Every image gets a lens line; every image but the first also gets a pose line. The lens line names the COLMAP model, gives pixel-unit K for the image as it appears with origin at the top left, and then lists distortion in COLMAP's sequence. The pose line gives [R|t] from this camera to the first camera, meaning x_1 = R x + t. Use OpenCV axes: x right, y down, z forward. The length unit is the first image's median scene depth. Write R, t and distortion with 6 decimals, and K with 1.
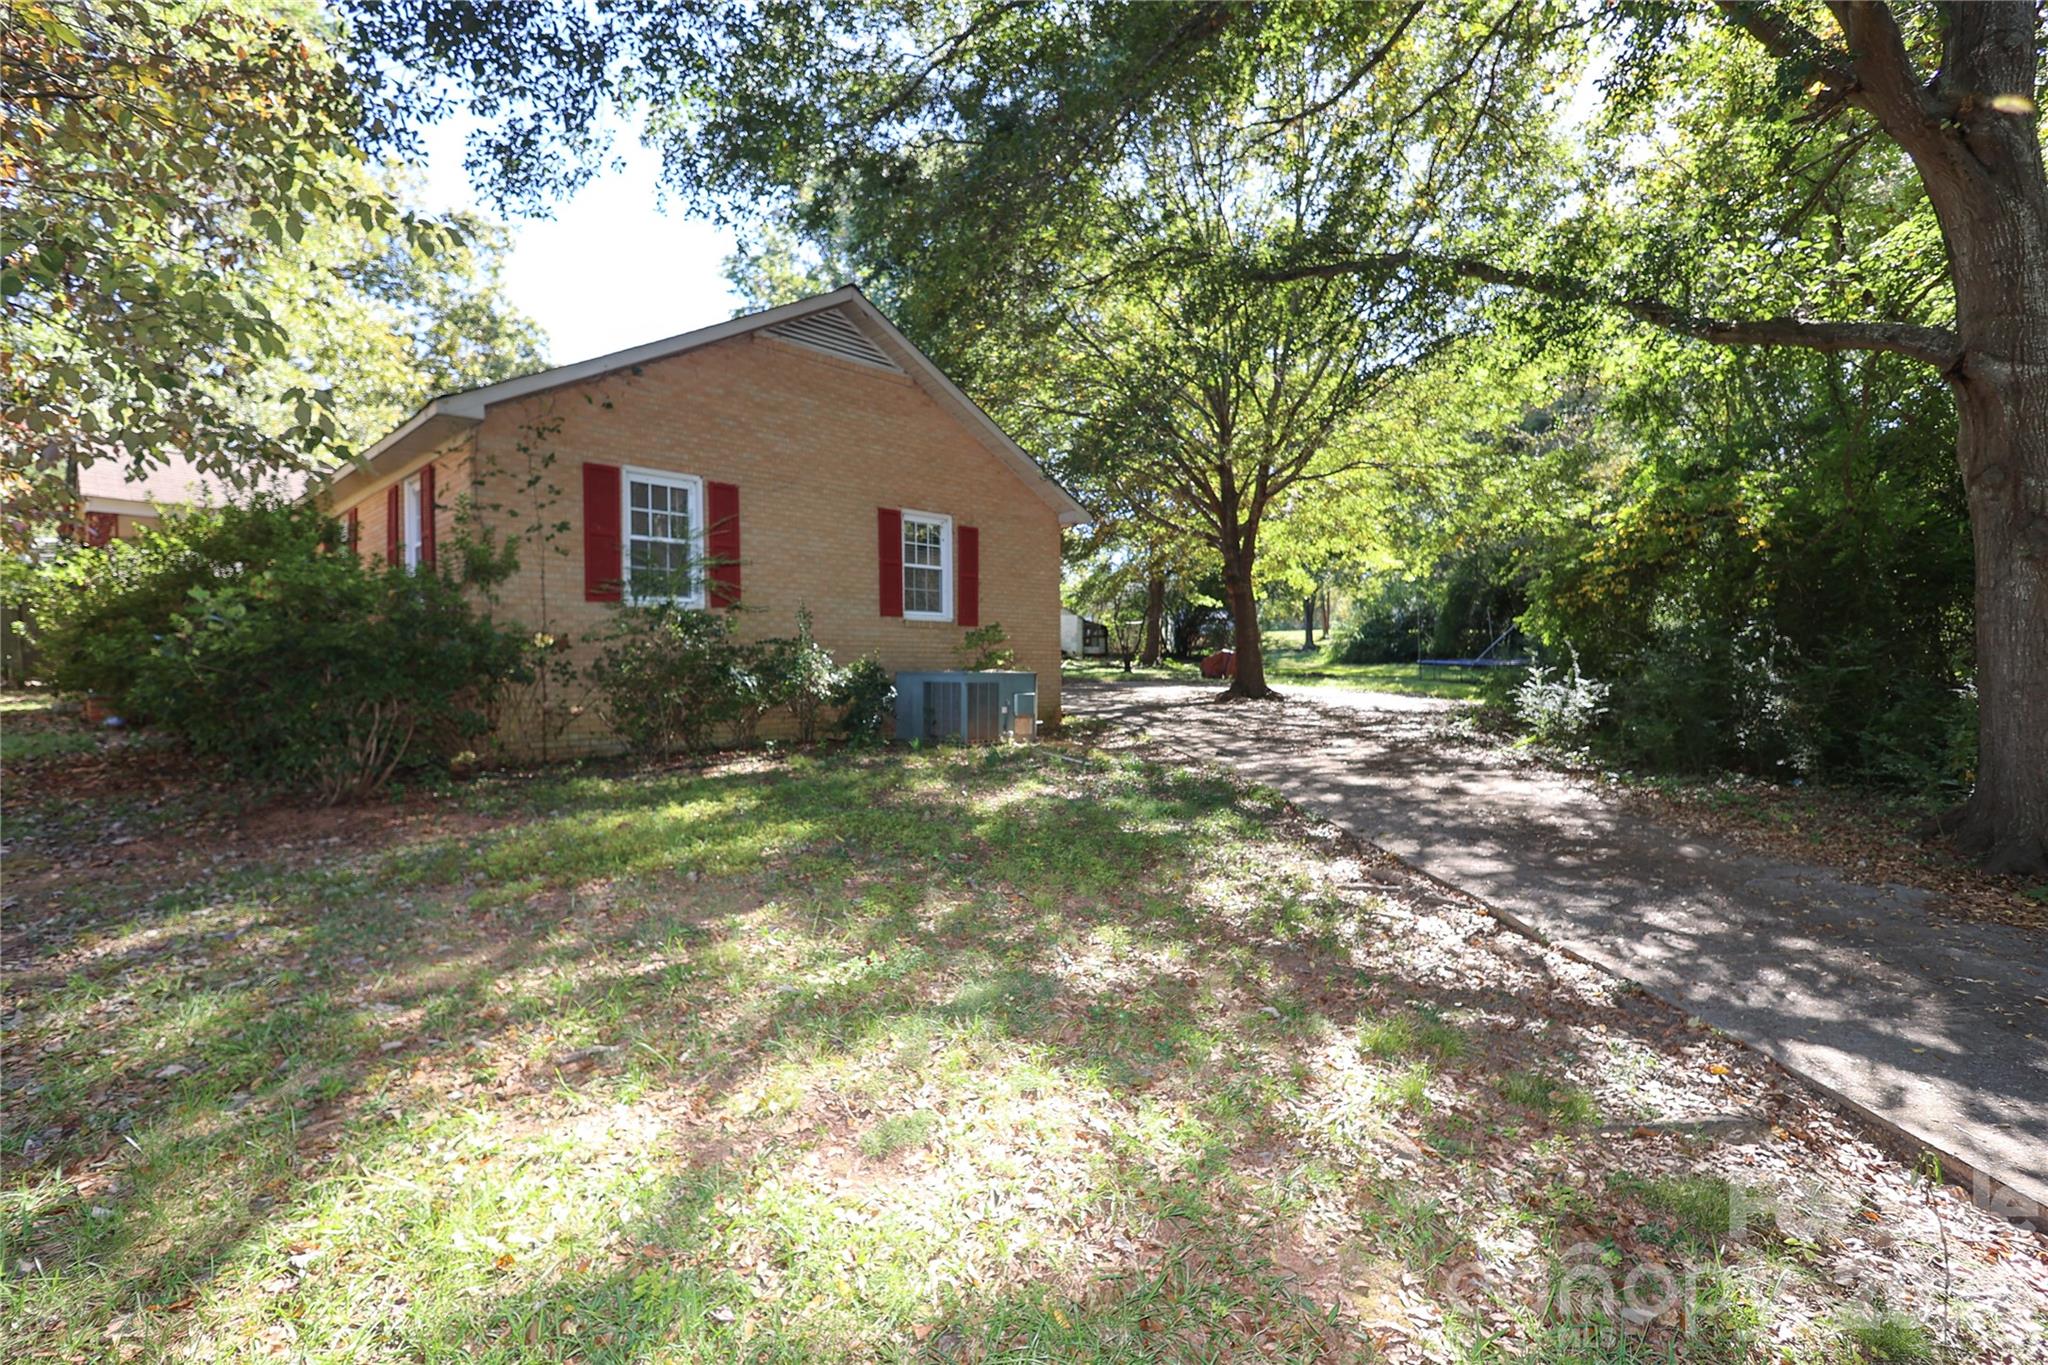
lens RADIAL K [[949.7, 0, 1021.7], [0, 949.7, 681.8], [0, 0, 1]] dist [0.003378, 0.000344]
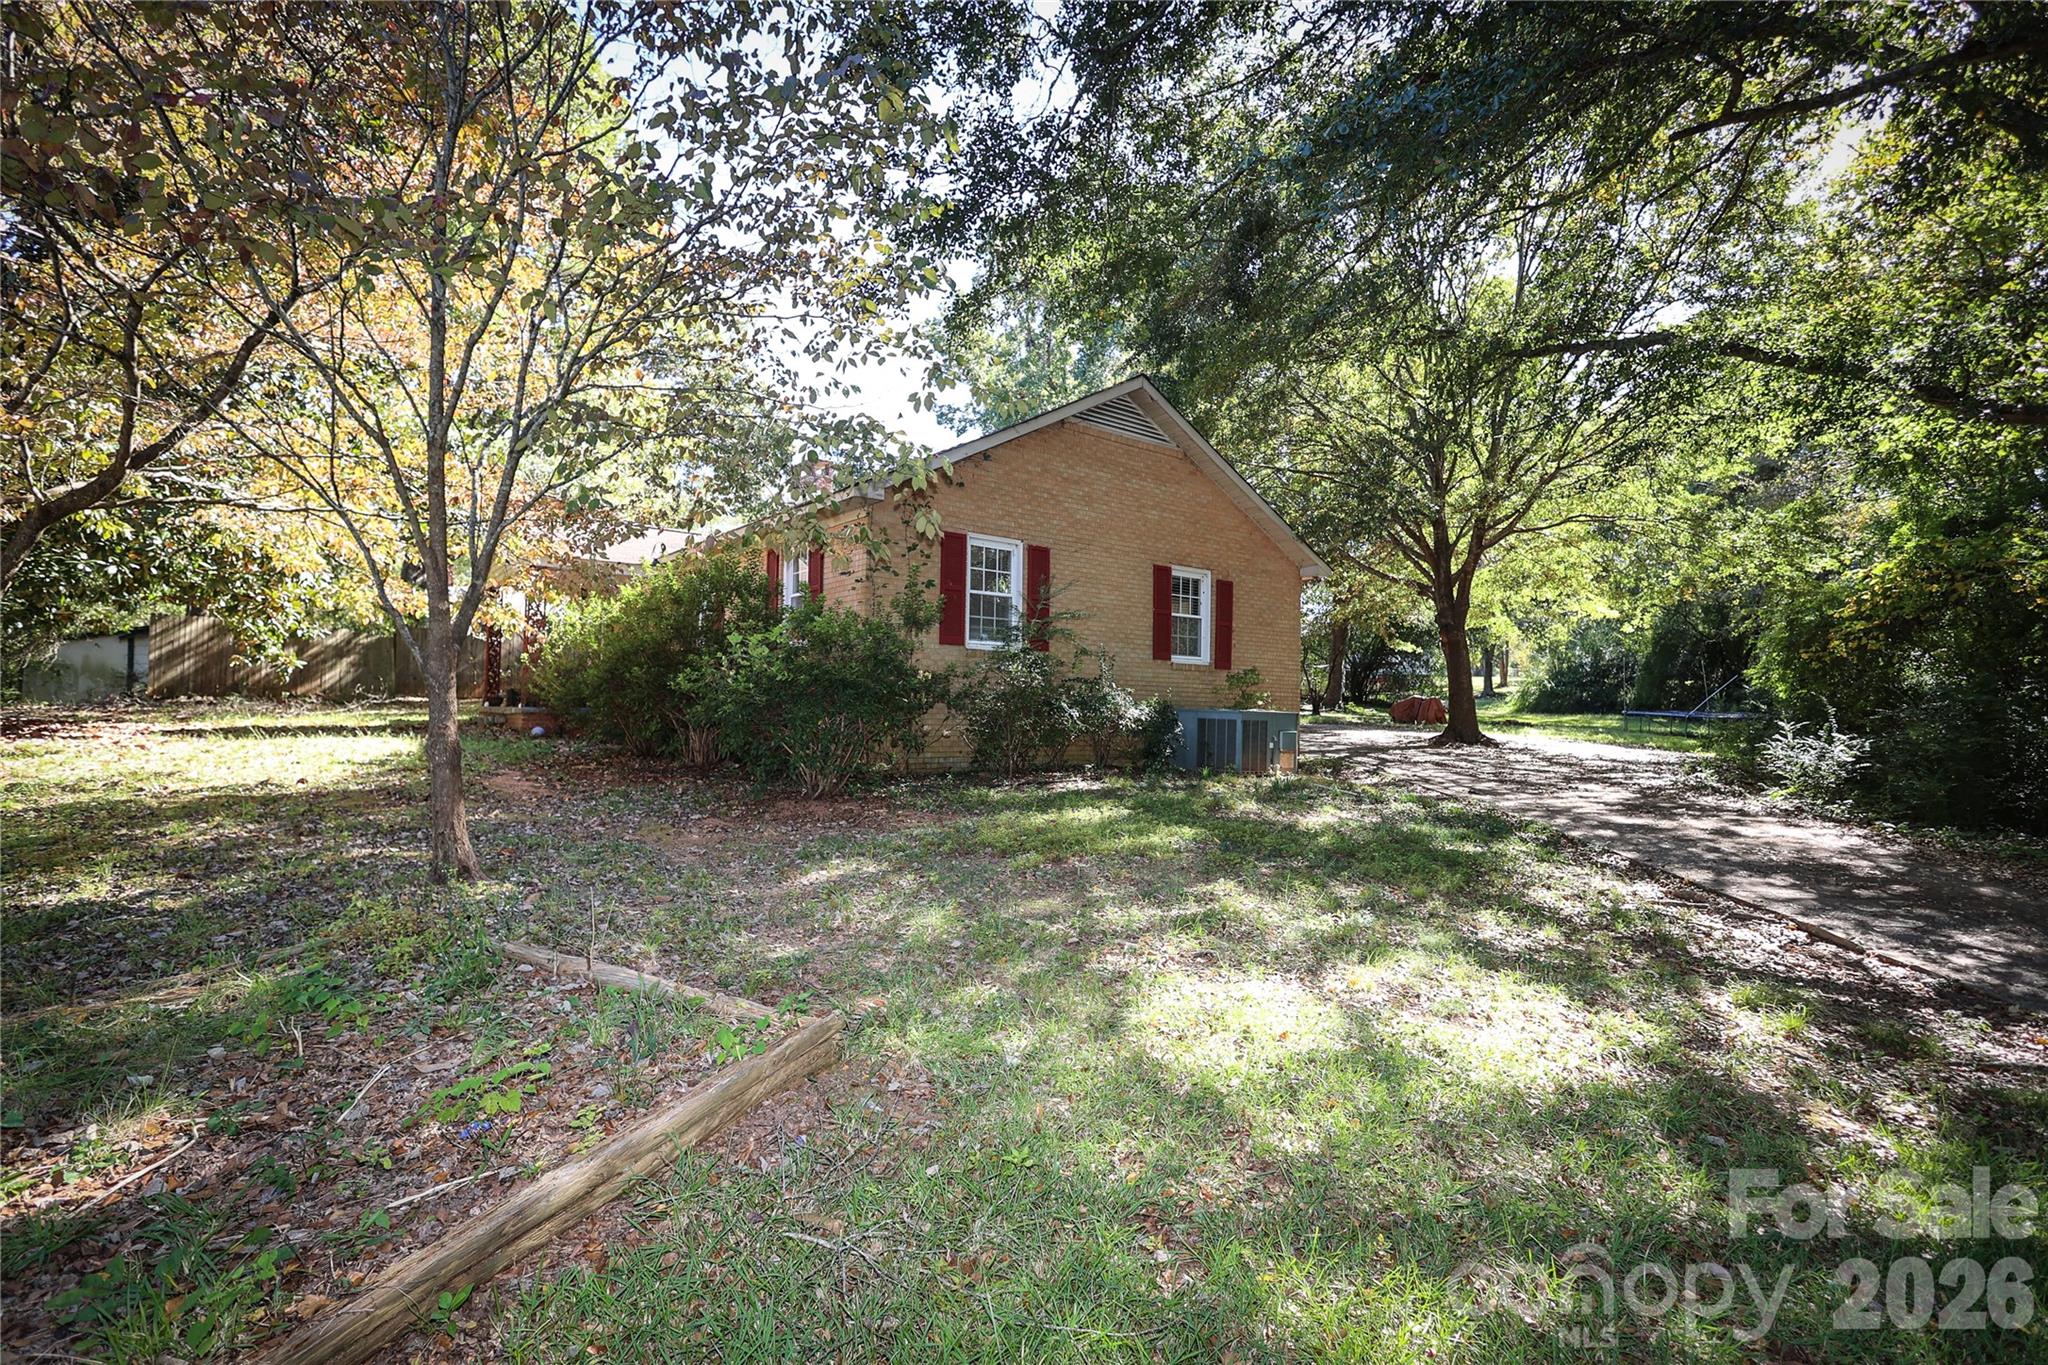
lens RADIAL K [[949.7, 0, 1024.6], [0, 949.7, 683.7], [0, 0, 1]] dist [0.003378, 0.000344]
pose [[0.988905, 0.023037, -0.146750, -0.127951], [-0.028547, 0.998960, -0.035547, 0.004440], [0.145778, 0.039342, 0.988535, -0.139749]]
